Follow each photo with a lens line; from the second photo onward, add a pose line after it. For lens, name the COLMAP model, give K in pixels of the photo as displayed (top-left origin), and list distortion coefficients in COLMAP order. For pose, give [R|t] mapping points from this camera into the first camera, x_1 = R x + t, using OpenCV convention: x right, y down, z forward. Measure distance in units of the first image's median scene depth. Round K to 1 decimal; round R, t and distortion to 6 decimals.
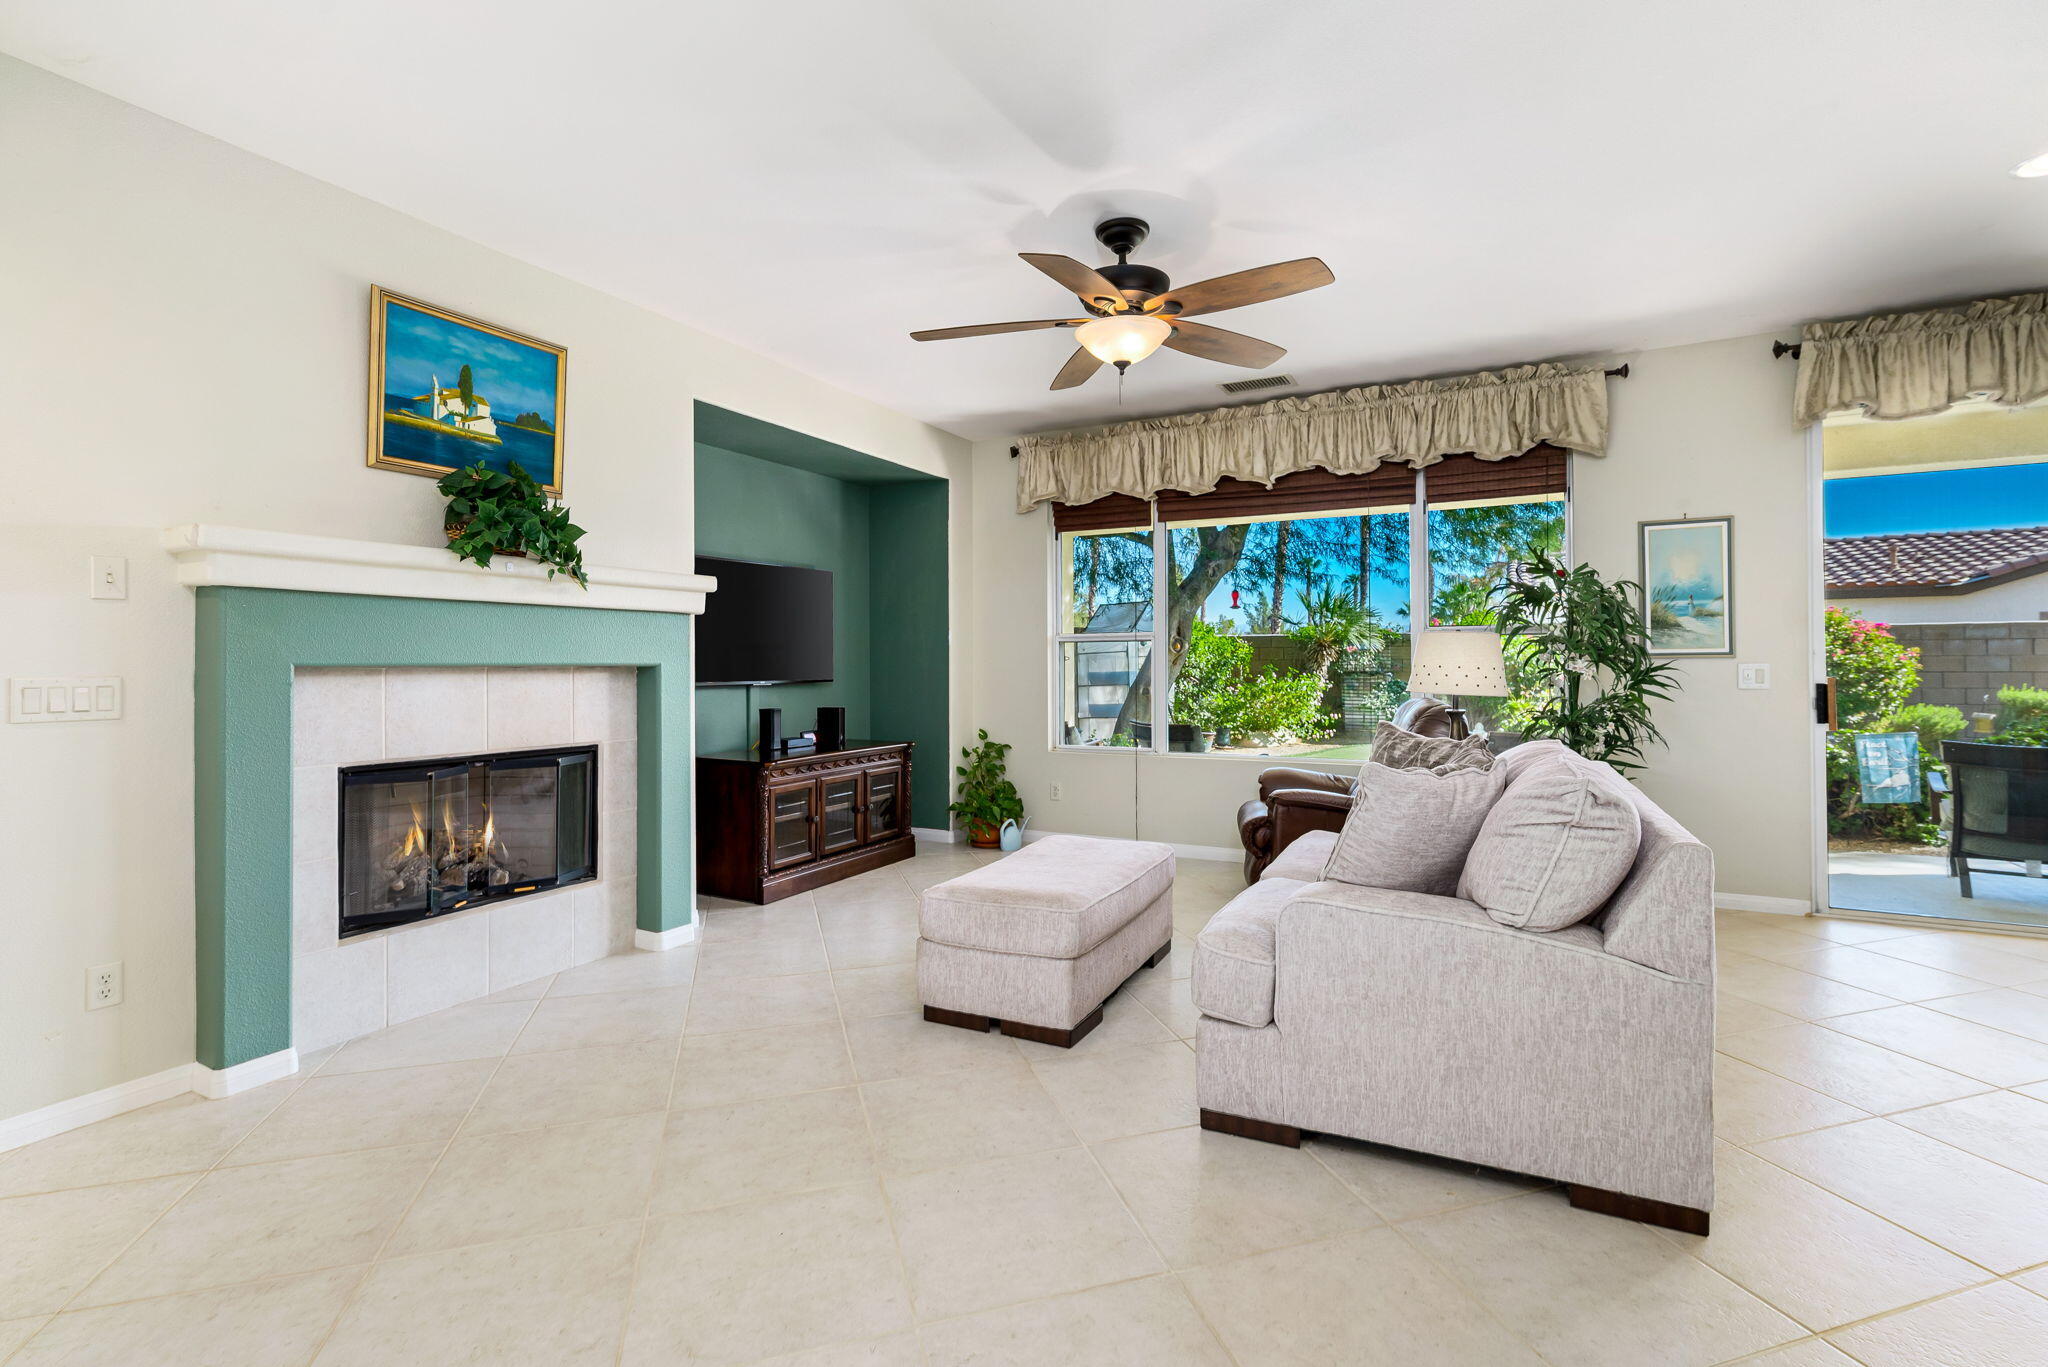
lens RADIAL K [[915.2, 0, 1036.6], [0, 915.2, 657.1], [0, 0, 1]] dist [-0.002938, 0.001921]
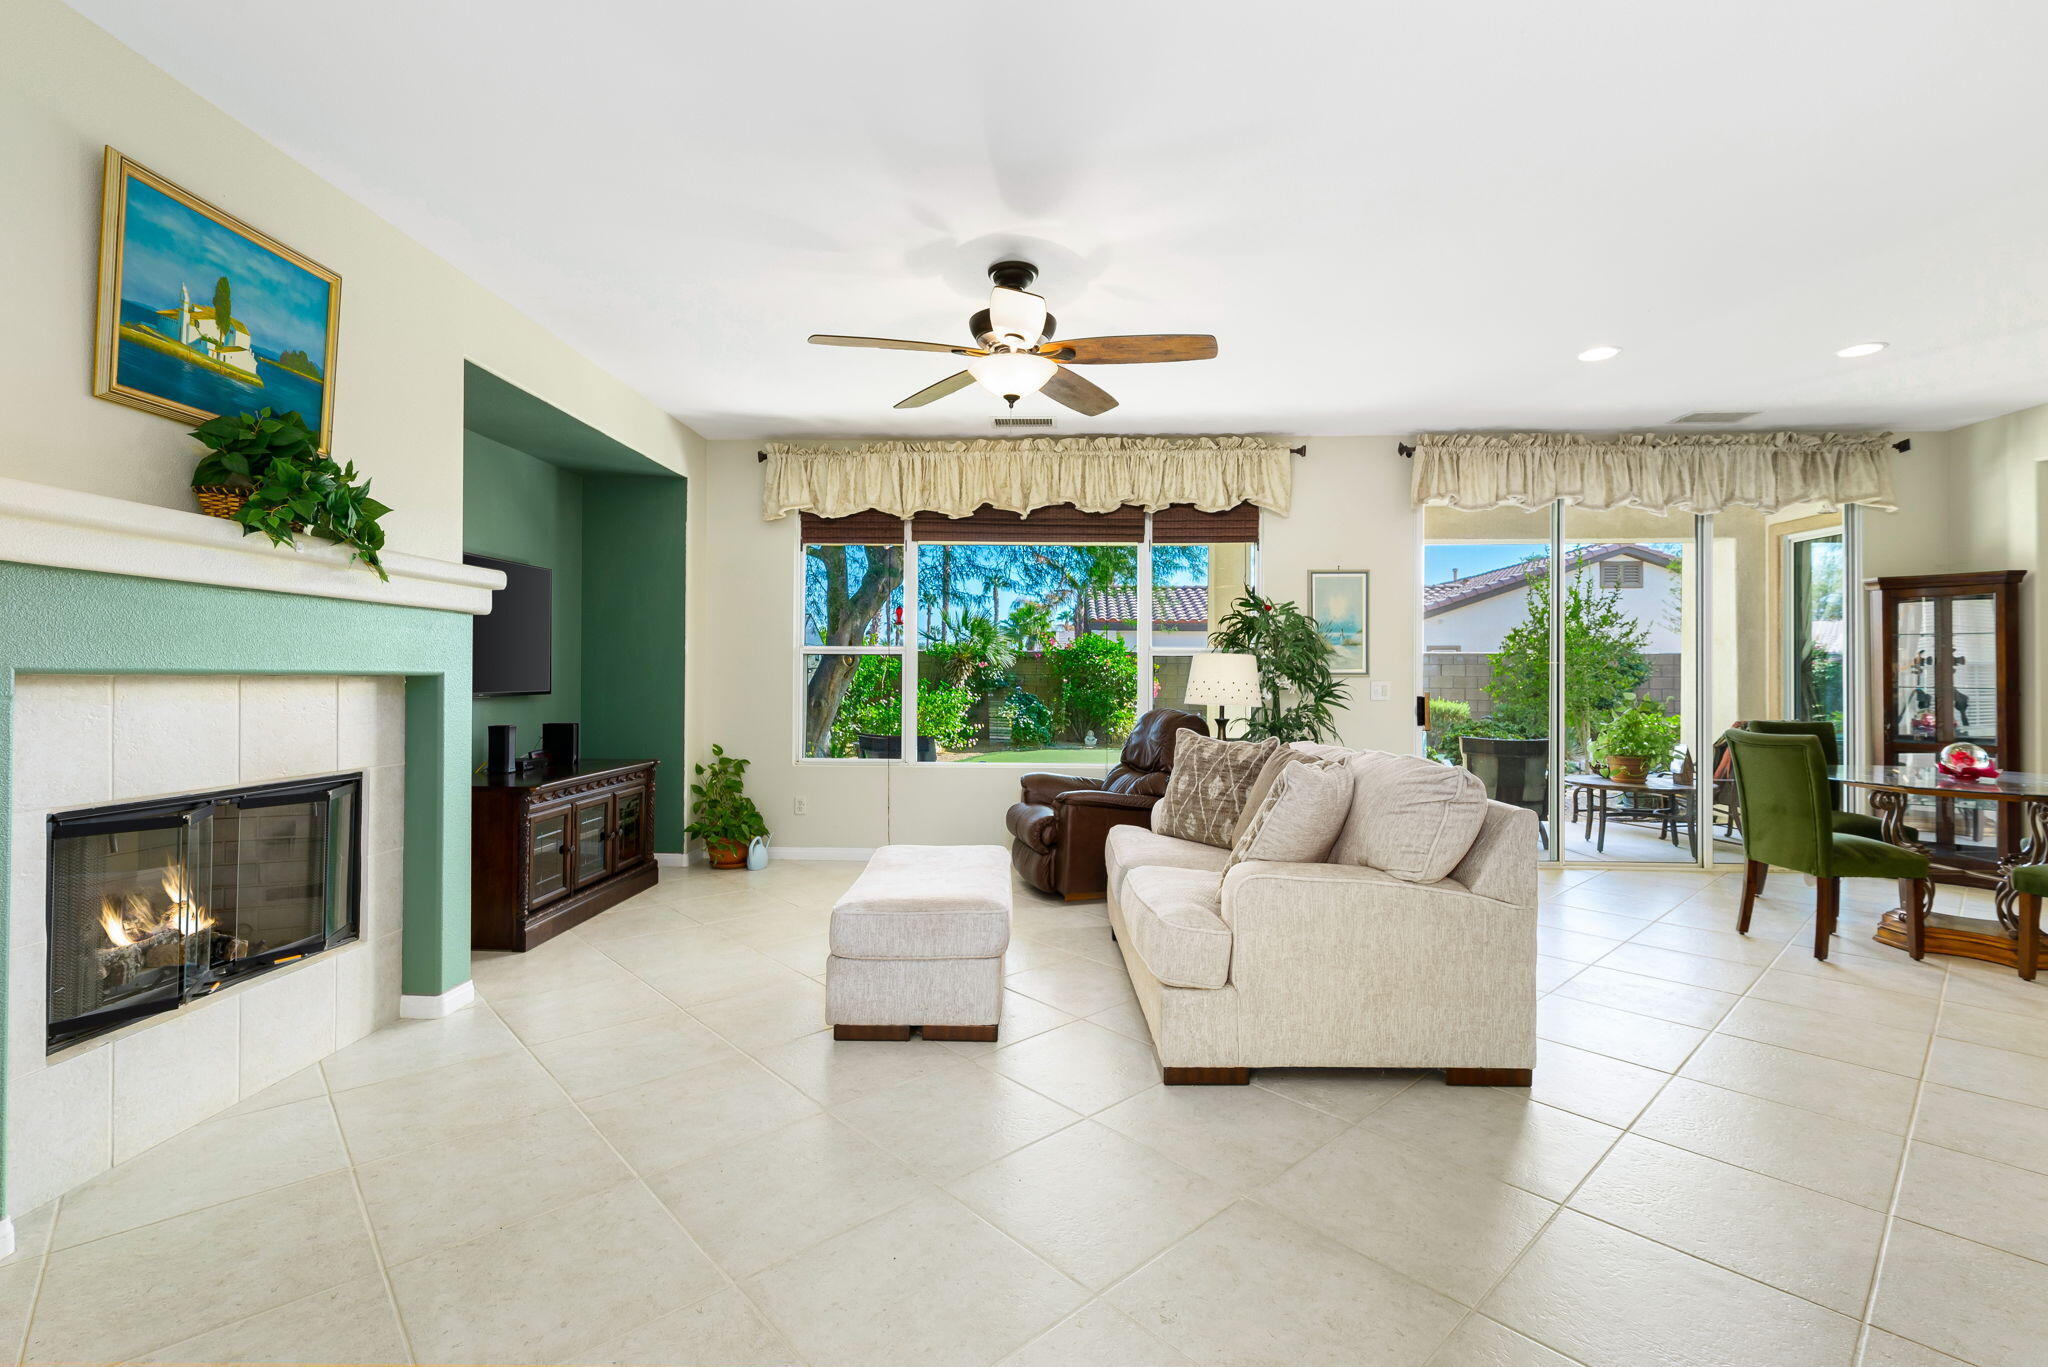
lens RADIAL K [[905.8, 0, 1014.2], [0, 905.8, 670.4], [0, 0, 1]] dist [-0.001701, -0.000092]
pose [[0.905216, 0.012403, 0.424770, -0.266186], [-0.012451, 0.999919, -0.002663, 0.000788], [-0.424768, -0.002878, 0.905297, 0.031276]]
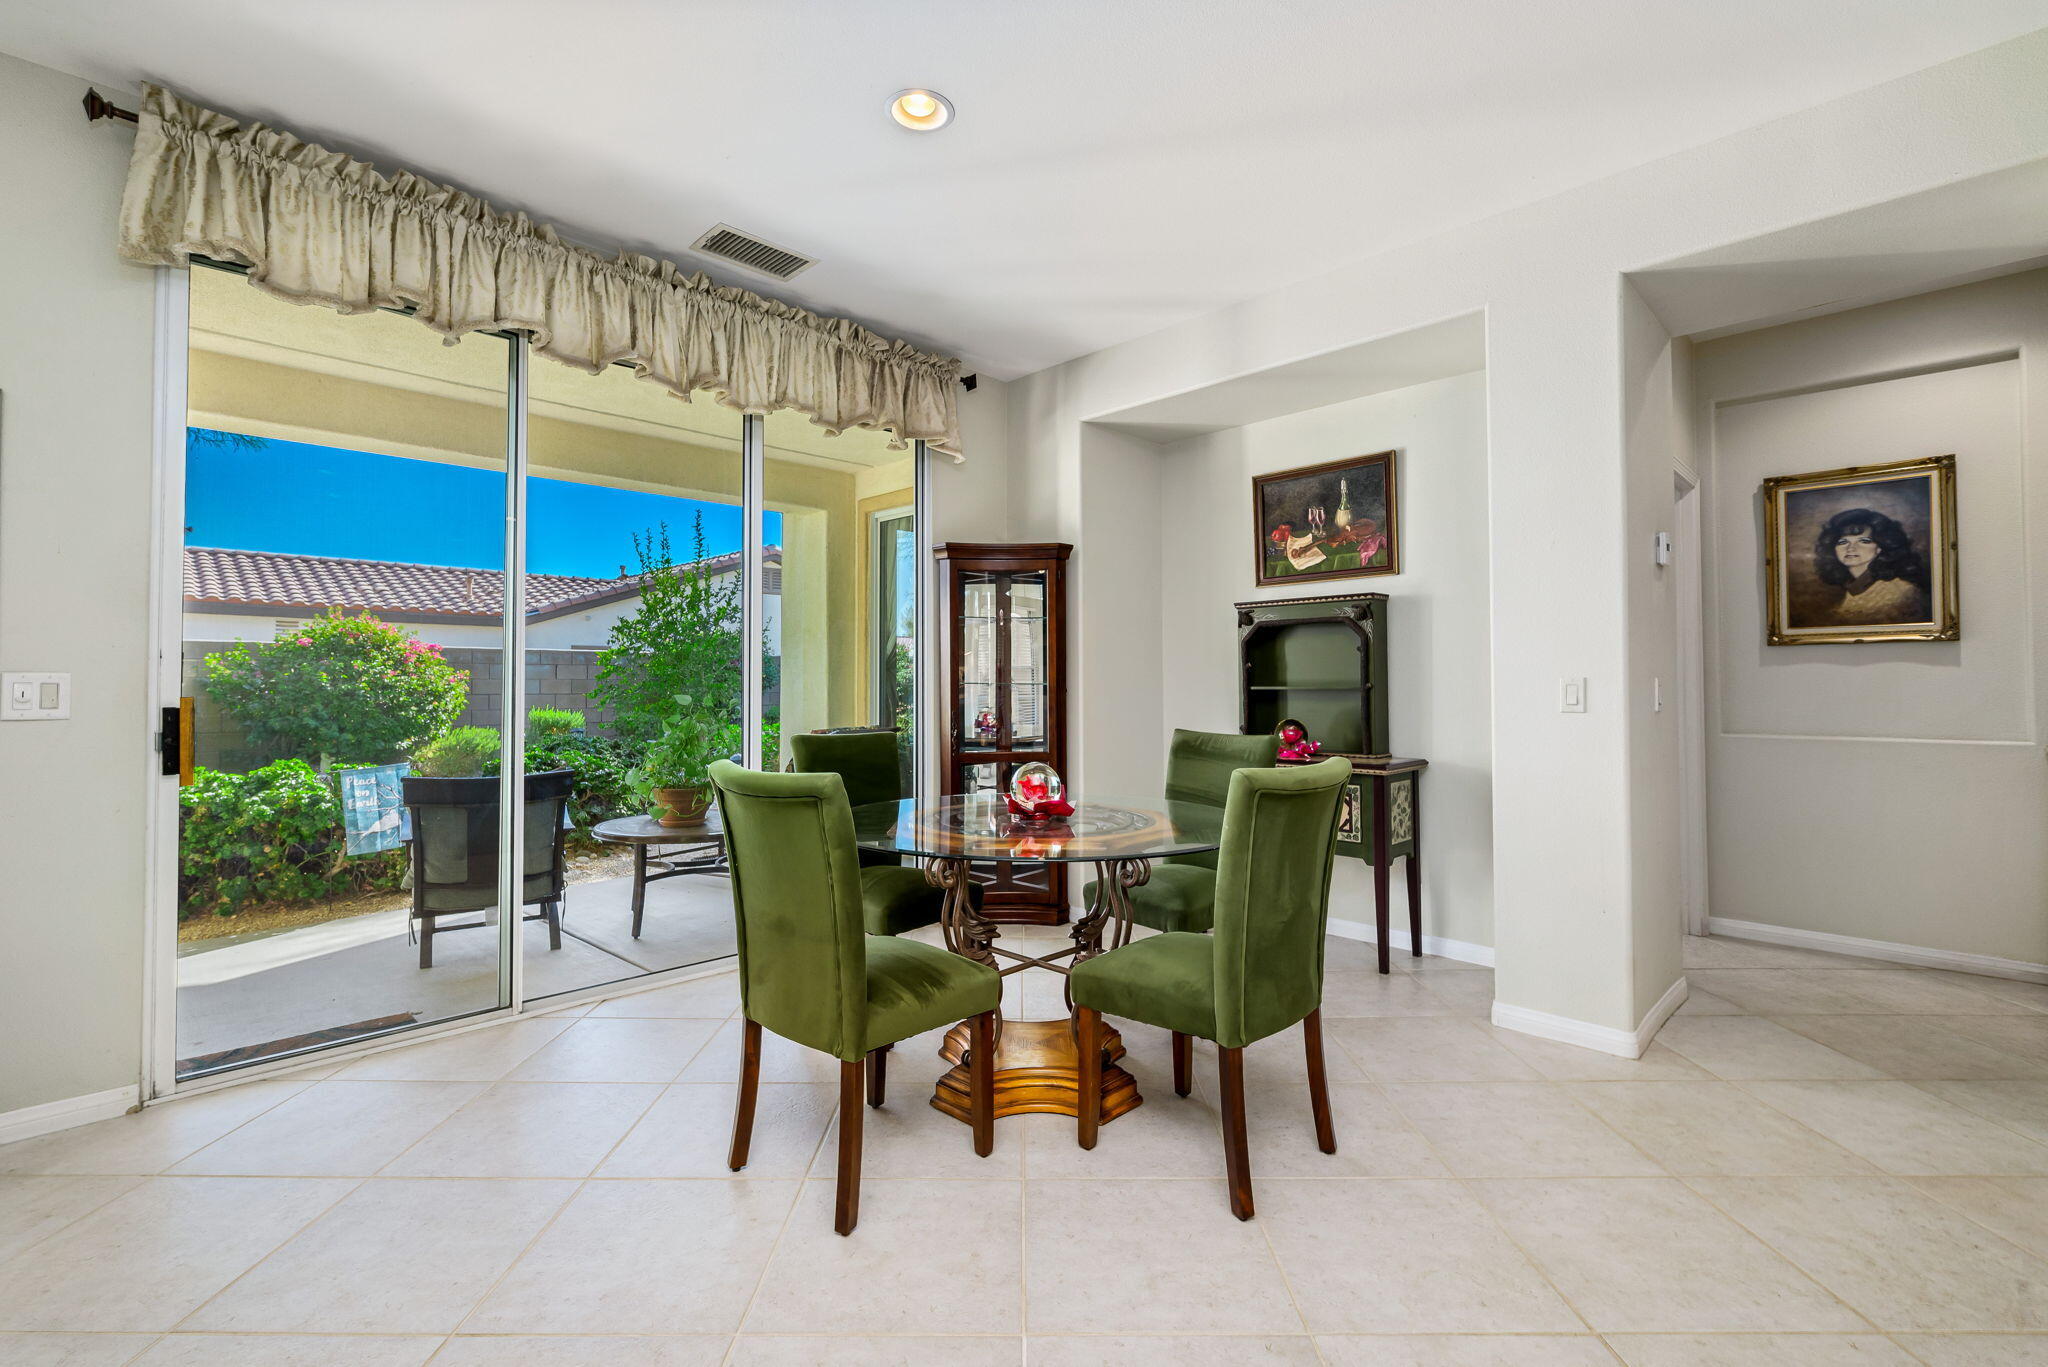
lens RADIAL K [[915.2, 0, 1022.3], [0, 915.2, 665.6], [0, 0, 1]] dist [-0.002938, 0.001921]
pose [[0.292427, 0.027246, 0.955899, 0.449325], [-0.008980, 0.999628, -0.025746, 0.011821], [-0.956246, -0.001055, 0.292563, 0.296366]]
